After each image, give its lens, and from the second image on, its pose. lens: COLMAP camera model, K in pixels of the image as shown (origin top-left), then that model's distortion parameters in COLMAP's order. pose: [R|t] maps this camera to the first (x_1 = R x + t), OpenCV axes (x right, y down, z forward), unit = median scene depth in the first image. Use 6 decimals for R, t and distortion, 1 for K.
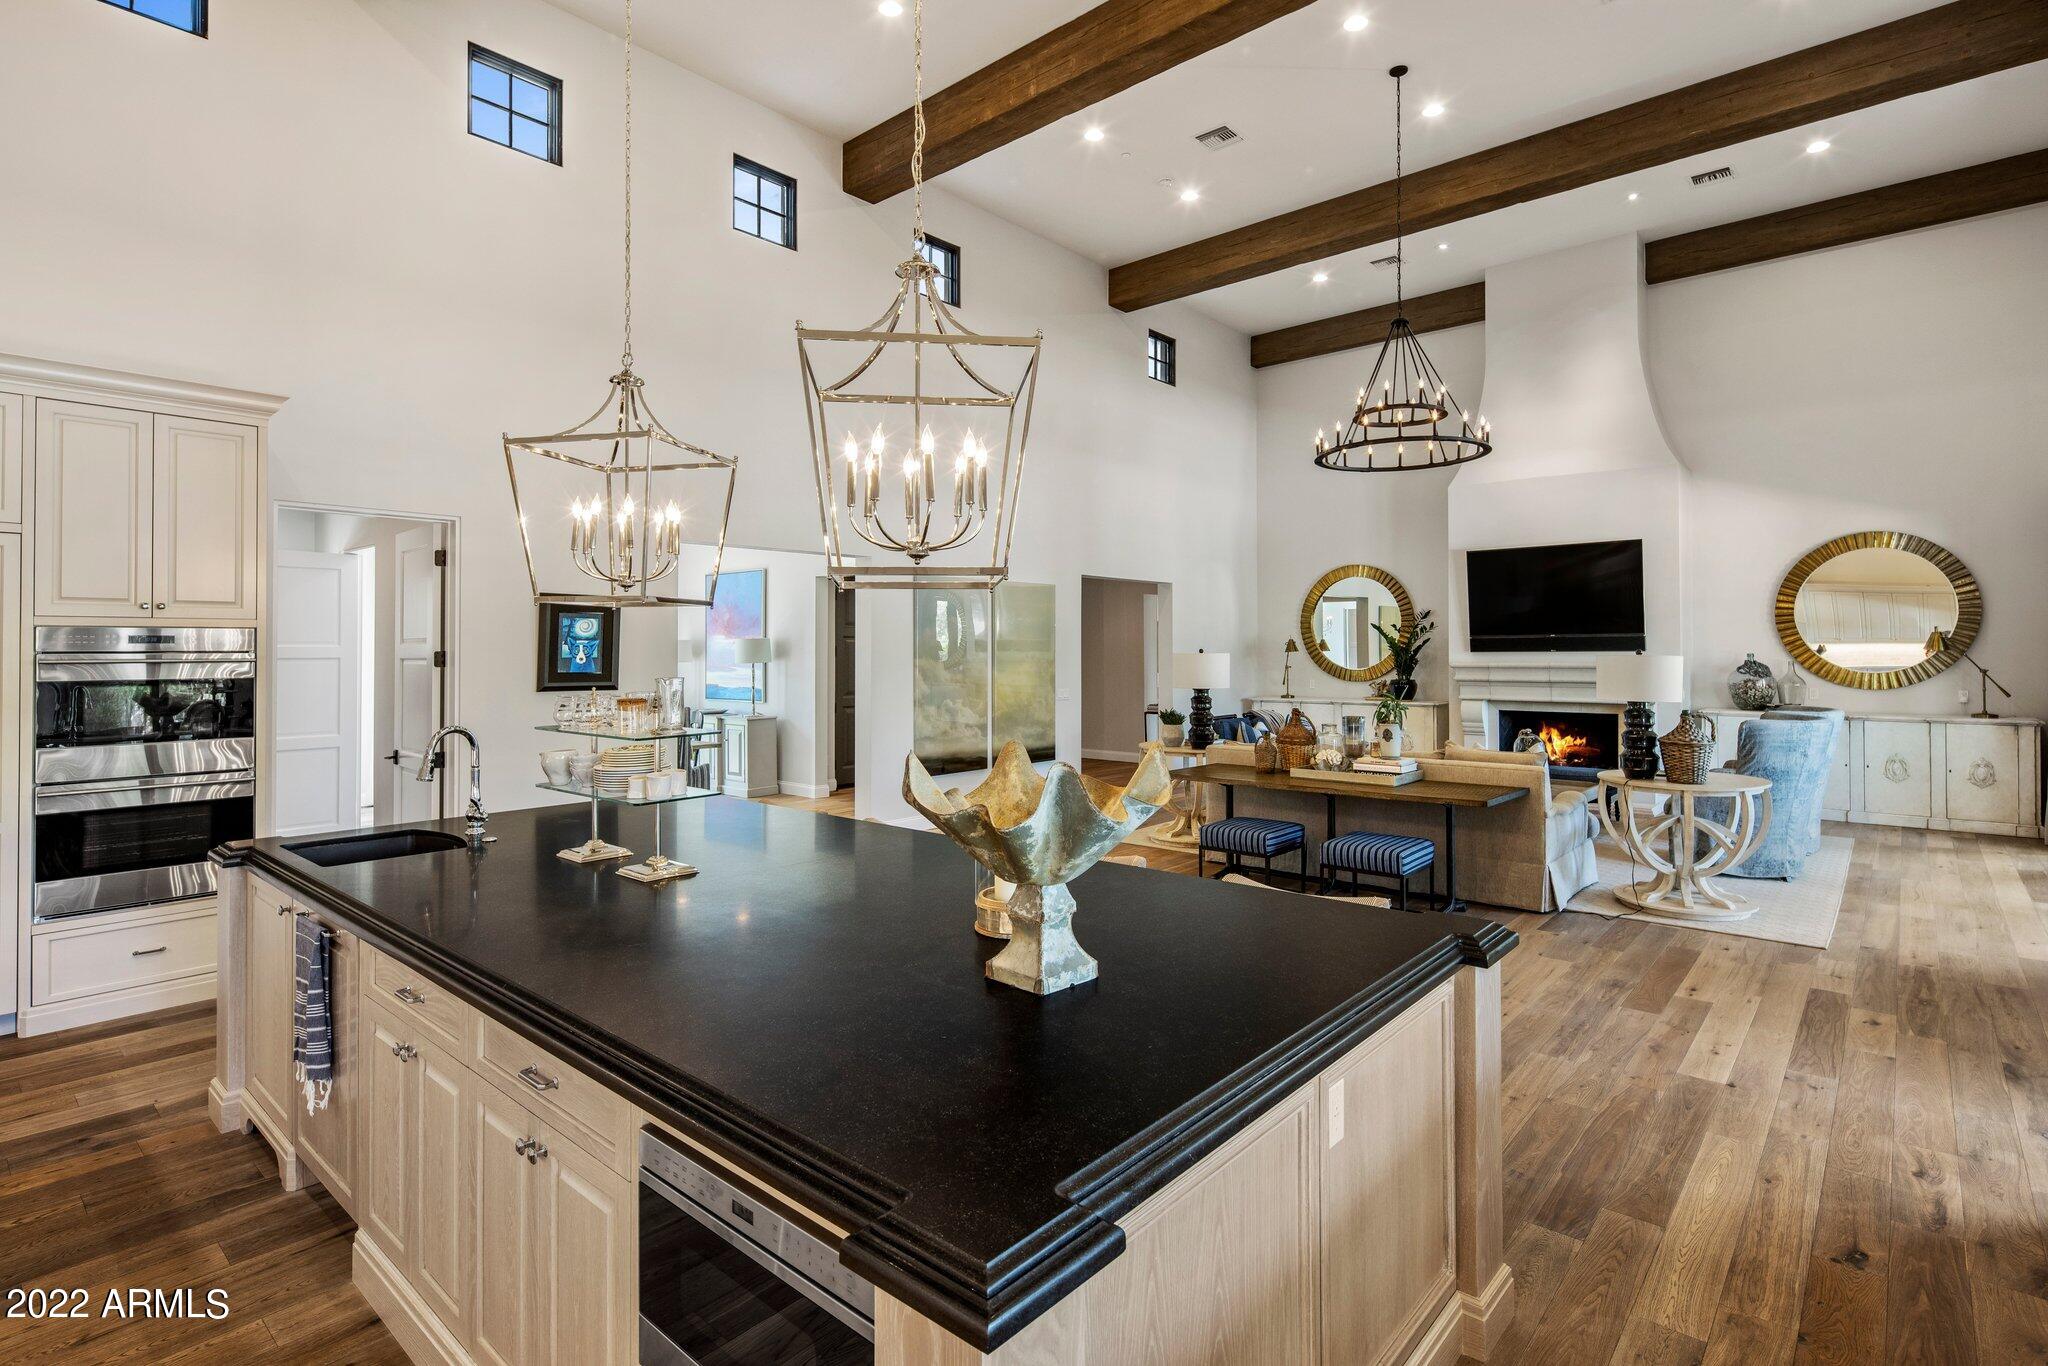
lens RADIAL K [[995.4, 0, 1017.6], [0, 995.4, 663.1], [0, 0, 1]] dist [0.002218, -0.000901]
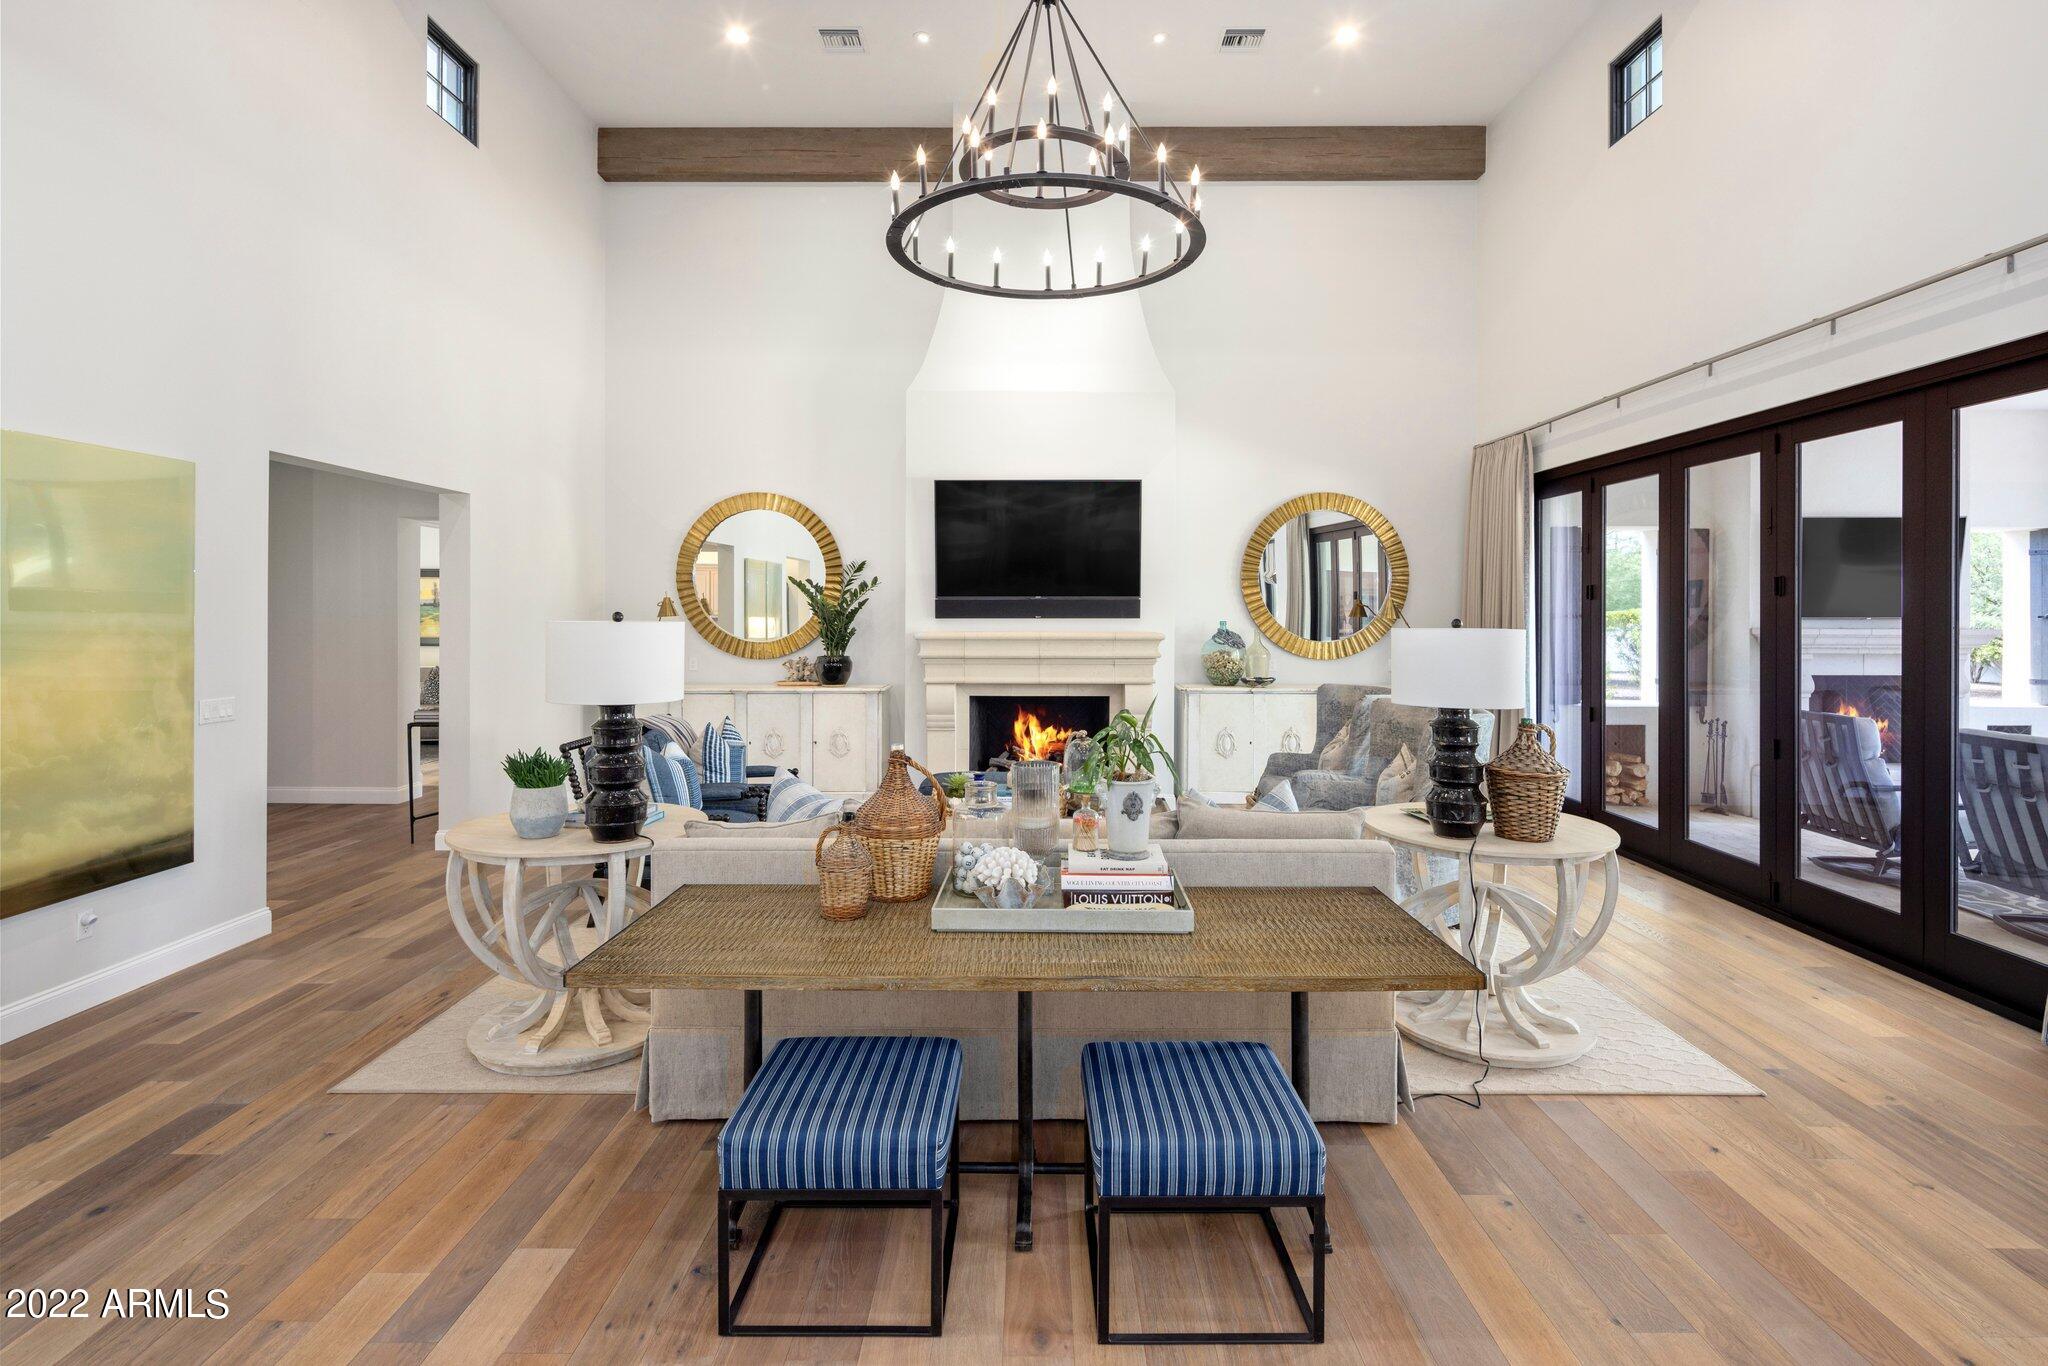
lens RADIAL K [[995.4, 0, 1035.0], [0, 995.4, 617.9], [0, 0, 1]] dist [0.002218, -0.000901]
pose [[0.747255, 0.004235, 0.664524, 0.022205], [0.000647, 0.999975, -0.007100, -0.006264], [-0.664537, 0.005735, 0.747233, 0.415238]]
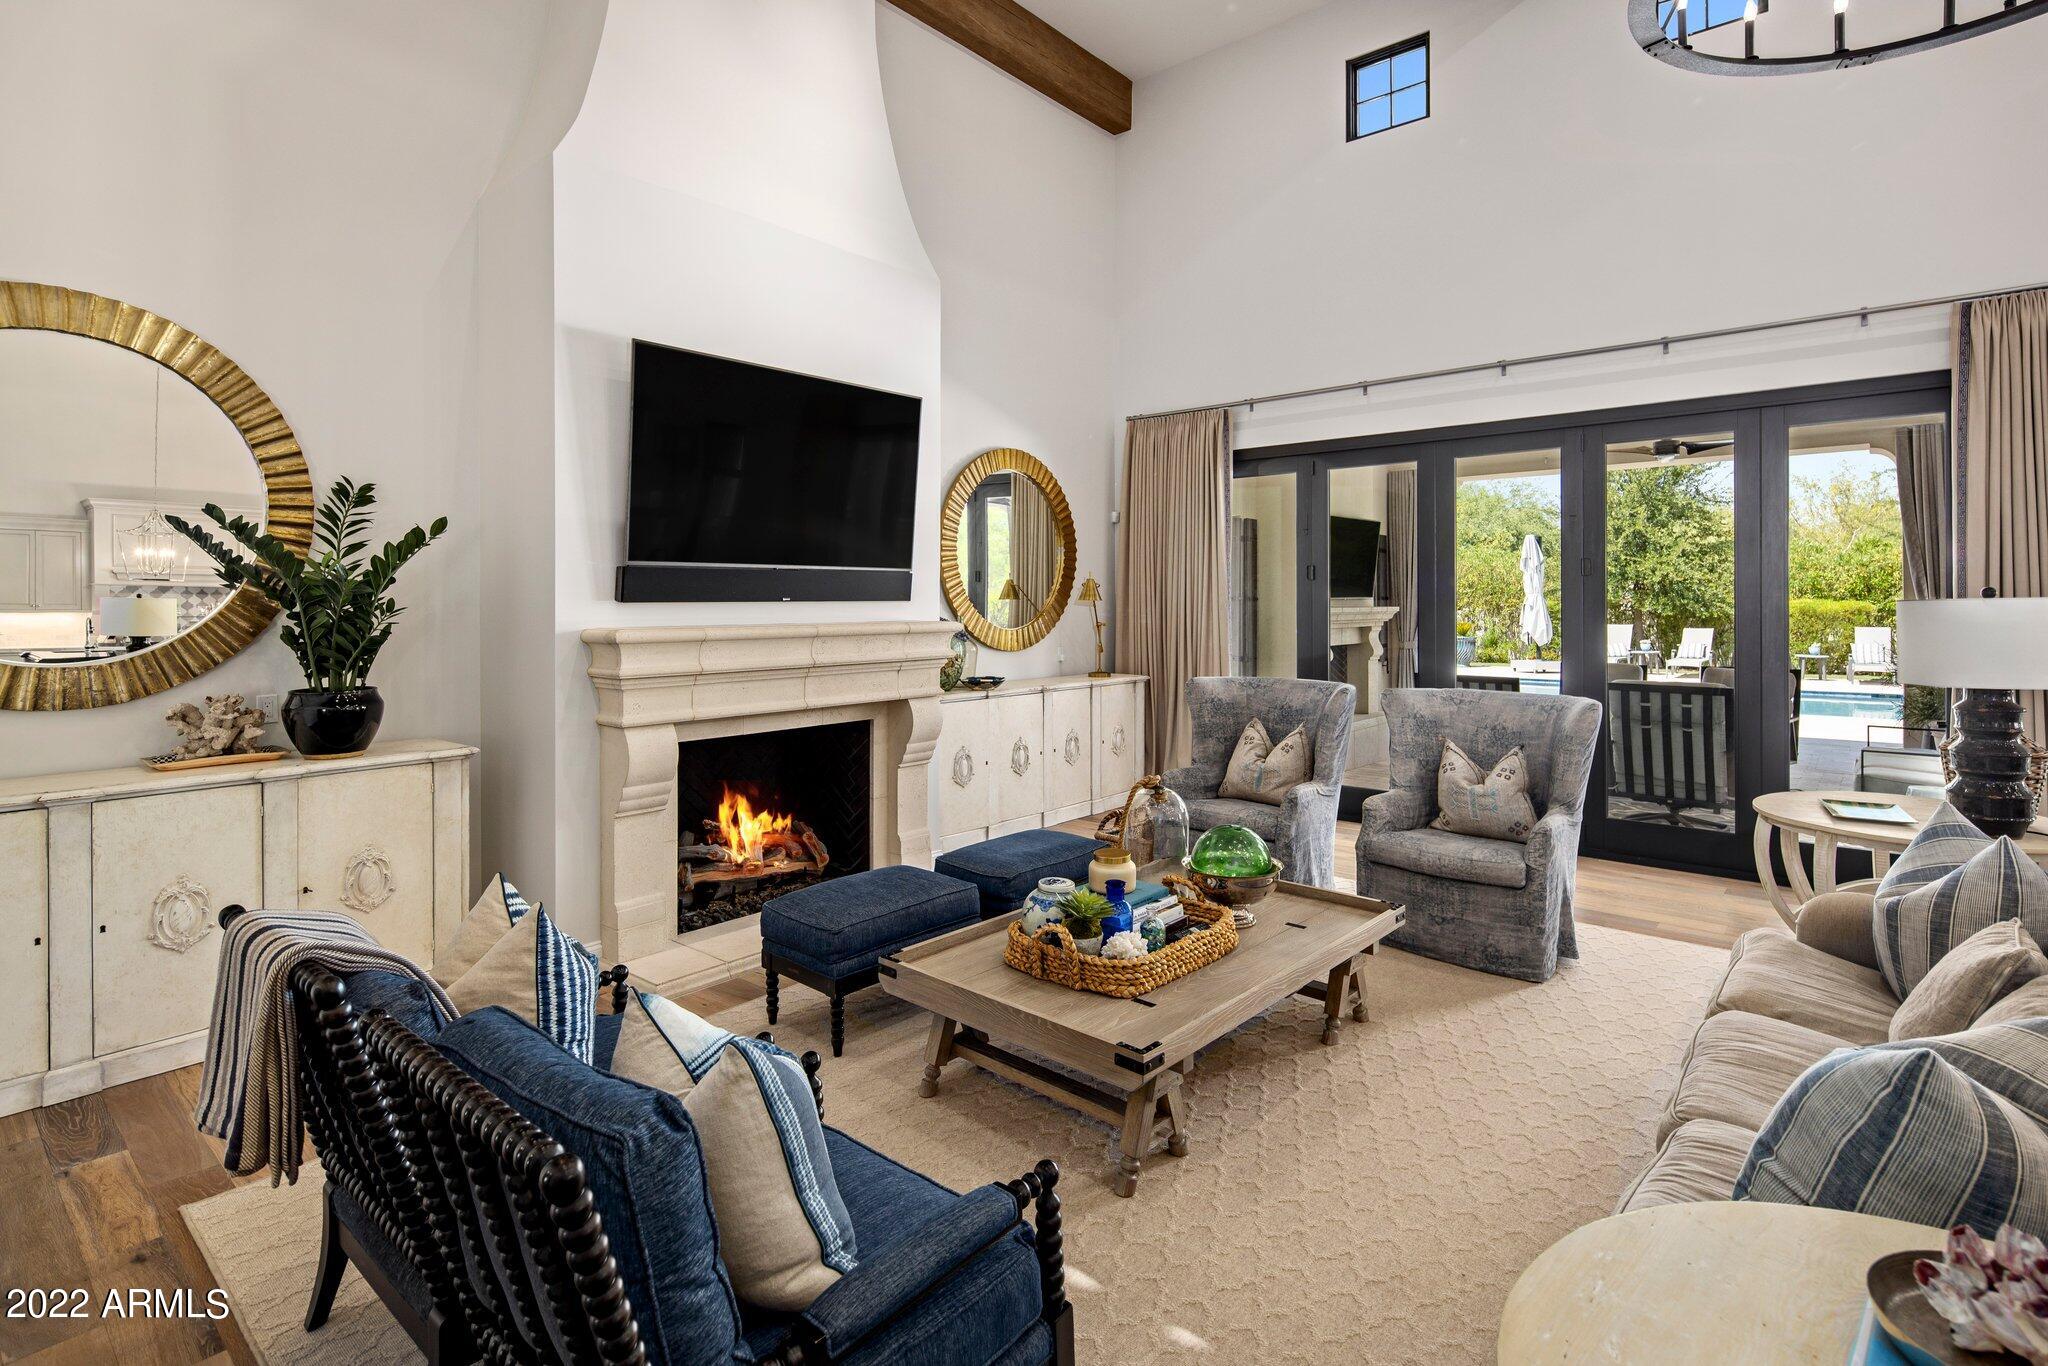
lens RADIAL K [[995.4, 0, 1022.3], [0, 995.4, 603.7], [0, 0, 1]] dist [0.002218, -0.000901]
pose [[-0.036294, 0.005162, 0.999328, 0.063548], [0.016342, 0.999856, -0.004571, -0.006416], [-0.999208, 0.016165, -0.036373, 0.885397]]
